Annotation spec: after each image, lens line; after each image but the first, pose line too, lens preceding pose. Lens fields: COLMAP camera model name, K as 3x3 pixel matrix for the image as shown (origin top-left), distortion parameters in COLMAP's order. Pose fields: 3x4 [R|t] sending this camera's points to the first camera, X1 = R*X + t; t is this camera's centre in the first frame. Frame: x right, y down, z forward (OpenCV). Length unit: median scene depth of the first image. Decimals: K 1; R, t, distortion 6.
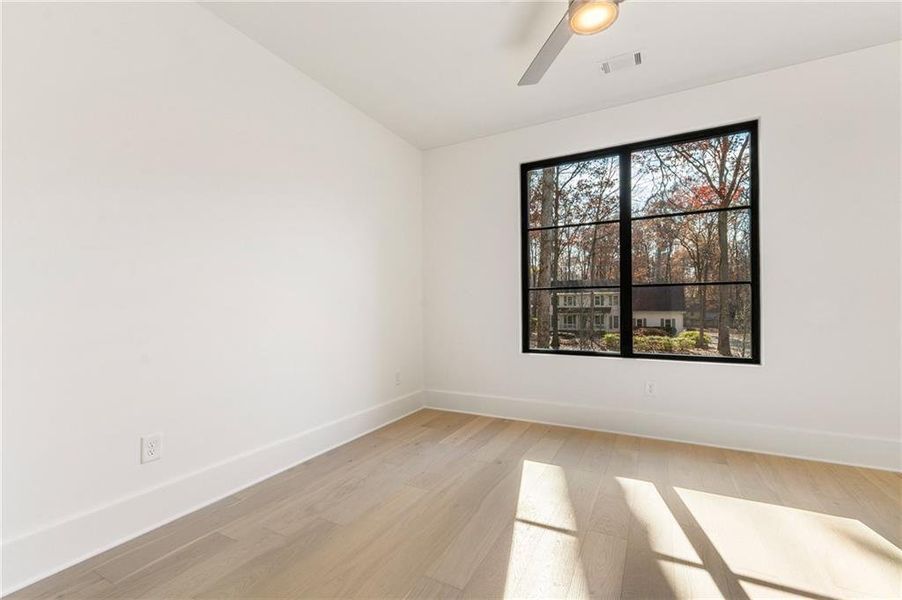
lens RADIAL K [[383.2, 0, 452.7], [0, 383.2, 299.9], [0, 0, 1]] dist [0.004222, -0.001503]
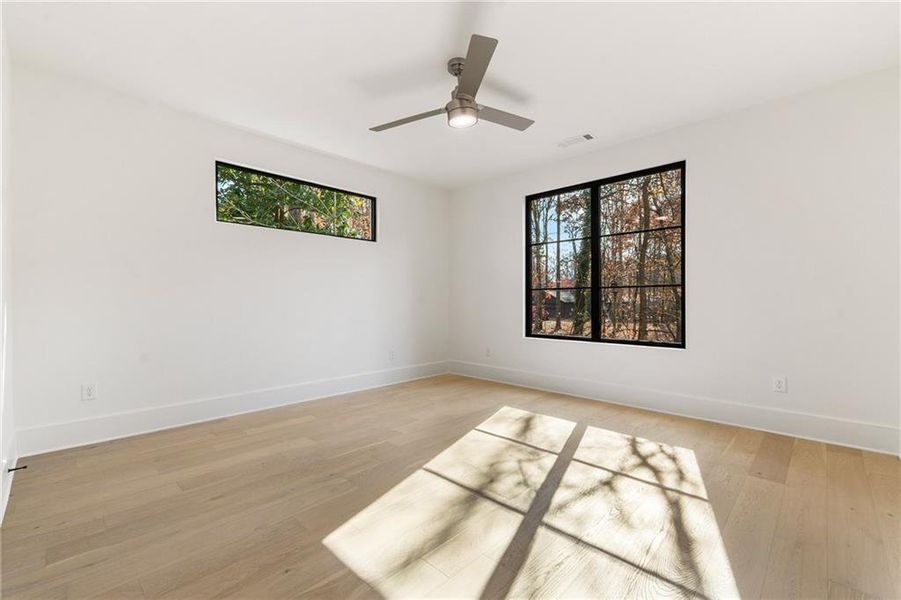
lens RADIAL K [[382.8, 0, 449.5], [0, 382.8, 302.1], [0, 0, 1]] dist [0.004222, -0.001503]
pose [[0.957491, -0.004155, -0.288434, 0.377578], [0.015411, 0.999205, 0.036764, -0.047167], [0.288052, -0.039646, 0.956794, -0.455025]]
